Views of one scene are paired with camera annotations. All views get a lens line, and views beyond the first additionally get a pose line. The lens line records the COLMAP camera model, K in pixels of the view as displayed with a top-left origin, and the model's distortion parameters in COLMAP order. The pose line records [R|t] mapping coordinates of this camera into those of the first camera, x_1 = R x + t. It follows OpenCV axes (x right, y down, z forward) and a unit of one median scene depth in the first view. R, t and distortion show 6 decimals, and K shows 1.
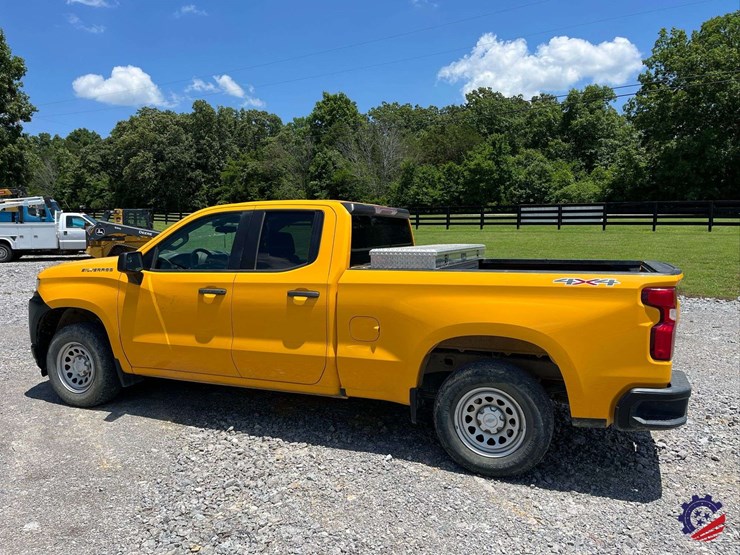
lens RADIAL K [[564.2, 0, 365.1], [0, 564.2, 279.6], [0, 0, 1]] dist [0.074485, -0.109005]
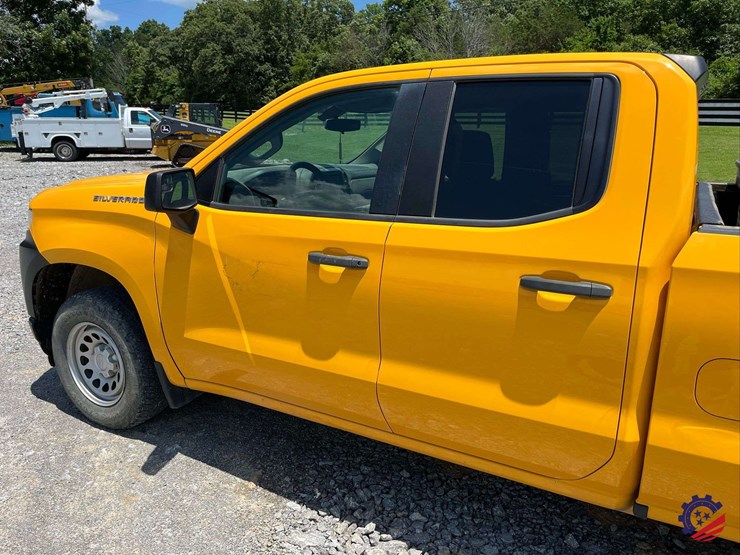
lens RADIAL K [[563.2, 0, 366.8], [0, 563.2, 277.7], [0, 0, 1]] dist [0.070058, -0.099938]
pose [[0.993253, 0.038018, -0.109563, -0.038851], [-0.019189, 0.985594, 0.168038, -0.008814], [0.114373, -0.164801, 0.979673, 0.109010]]
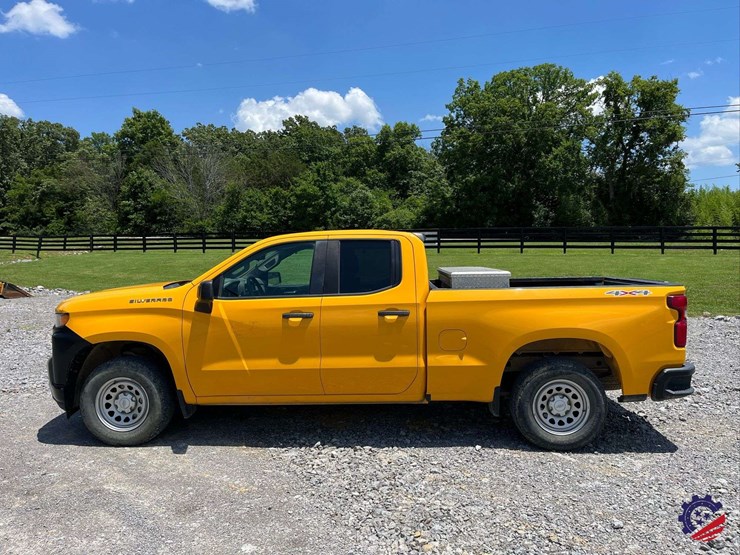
lens RADIAL K [[564.3, 0, 373.1], [0, 564.3, 276.6], [0, 0, 1]] dist [0.072992, -0.105647]
pose [[0.940326, -0.025008, 0.339354, -0.099574], [0.040633, 0.998412, -0.039013, -0.001030], [-0.337840, 0.050474, 0.939849, -0.010186]]
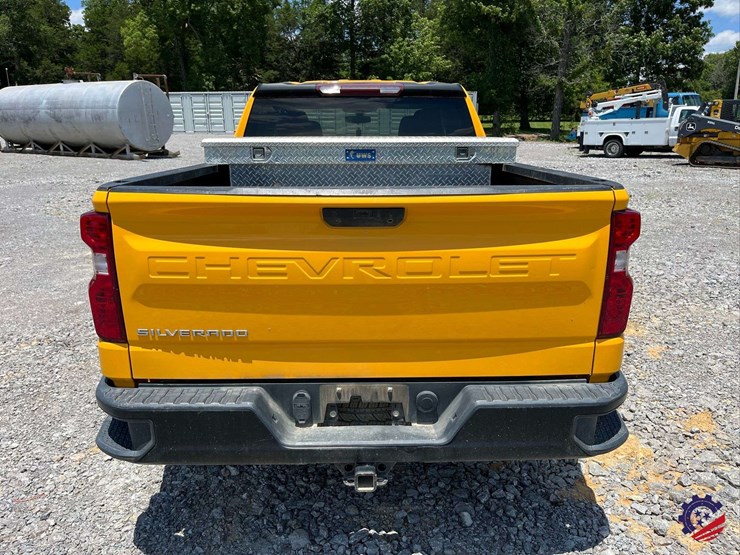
lens RADIAL K [[564.2, 0, 365.1], [0, 564.2, 279.6], [0, 0, 1]] dist [0.074485, -0.109005]
pose [[0.405300, 0.231502, -0.884386, 0.161660], [-0.075465, 0.972576, 0.220003, -0.008407], [0.911064, -0.022426, 0.411655, 0.142506]]
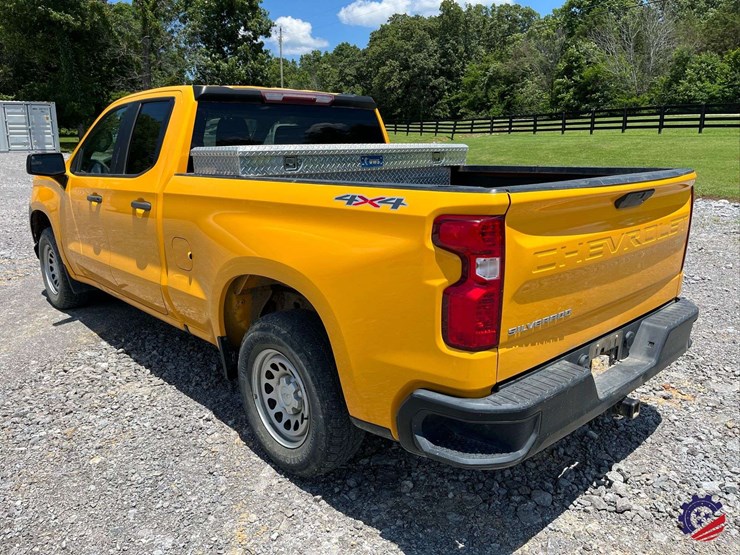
lens RADIAL K [[564.2, 0, 365.1], [0, 564.2, 279.6], [0, 0, 1]] dist [0.074485, -0.109005]
pose [[0.905766, 0.090148, -0.414080, 0.099128], [-0.025470, 0.986926, 0.159146, -0.001390], [0.423013, -0.133602, 0.896220, 0.072915]]
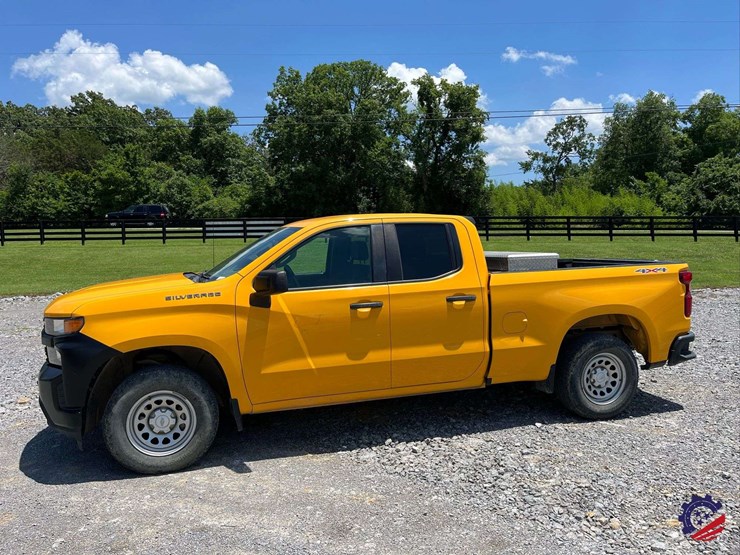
lens RADIAL K [[563.2, 0, 366.8], [0, 563.2, 277.7], [0, 0, 1]] dist [0.070058, -0.099938]
pose [[0.778669, -0.060187, 0.624542, -0.176333], [0.077358, 0.997003, -0.000367, -0.005422], [-0.622648, 0.048599, 0.780991, 0.047070]]
